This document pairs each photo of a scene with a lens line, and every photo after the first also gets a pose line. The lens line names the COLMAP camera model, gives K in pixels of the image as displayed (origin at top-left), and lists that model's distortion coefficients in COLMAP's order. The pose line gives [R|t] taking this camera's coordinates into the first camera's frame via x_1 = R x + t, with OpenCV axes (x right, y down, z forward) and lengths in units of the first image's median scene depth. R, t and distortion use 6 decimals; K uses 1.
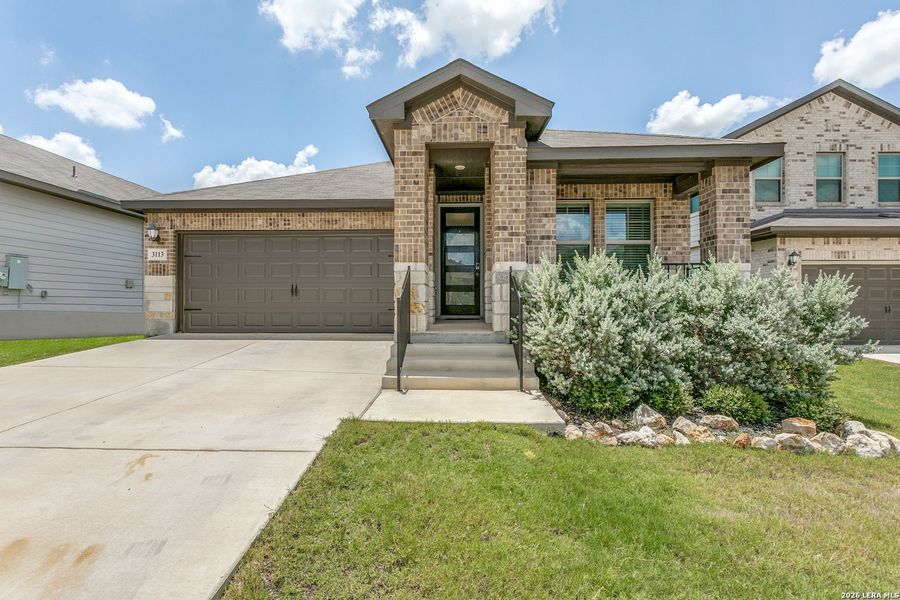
lens RADIAL K [[380.2, 0, 448.7], [0, 380.2, 299.9], [0, 0, 1]] dist [0.006300, -0.000551]
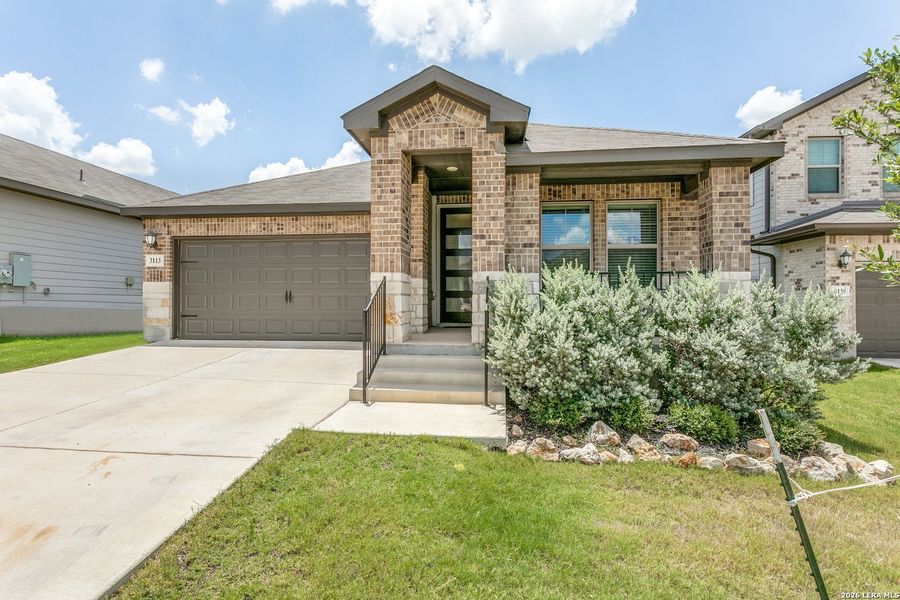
lens RADIAL K [[424.0, 0, 449.8], [0, 424.0, 301.5], [0, 0, 1]] dist [0.001707, 0.000788]
pose [[0.997363, 0.001456, -0.072557, 0.171440], [-0.001324, 0.999997, 0.001859, -0.030474], [0.072560, -0.001758, 0.997363, -0.099790]]
